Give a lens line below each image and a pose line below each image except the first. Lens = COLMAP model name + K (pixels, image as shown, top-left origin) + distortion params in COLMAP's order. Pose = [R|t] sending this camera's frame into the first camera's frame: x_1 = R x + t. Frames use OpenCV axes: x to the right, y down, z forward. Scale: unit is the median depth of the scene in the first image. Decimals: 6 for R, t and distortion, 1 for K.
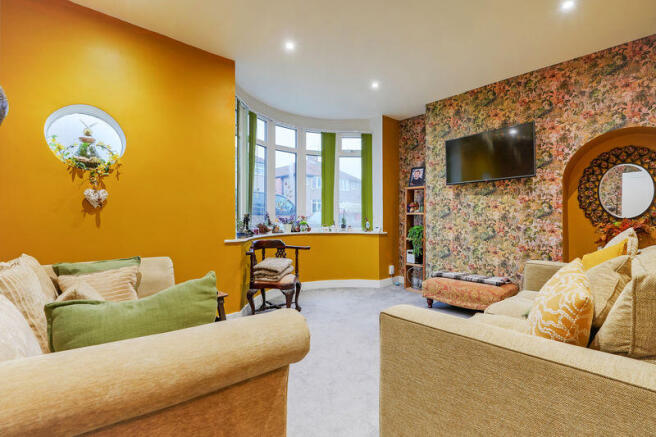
lens RADIAL K [[296.7, 0, 328.0], [0, 296.7, 218.5], [0, 0, 1]] dist [-0.007697, 0.000343]
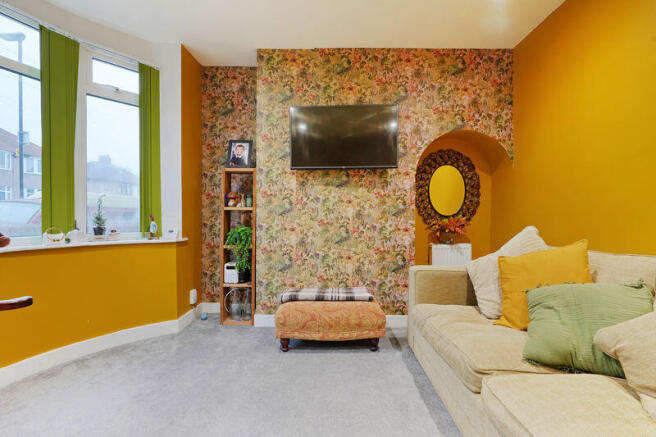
lens RADIAL K [[296.7, 0, 328.0], [0, 296.7, 218.5], [0, 0, 1]] dist [-0.007697, 0.000343]
pose [[0.677277, -0.009024, 0.735673, -0.065140], [0.000187, 0.999927, 0.012094, -0.002460], [-0.735728, -0.008053, 0.677229, 0.416693]]
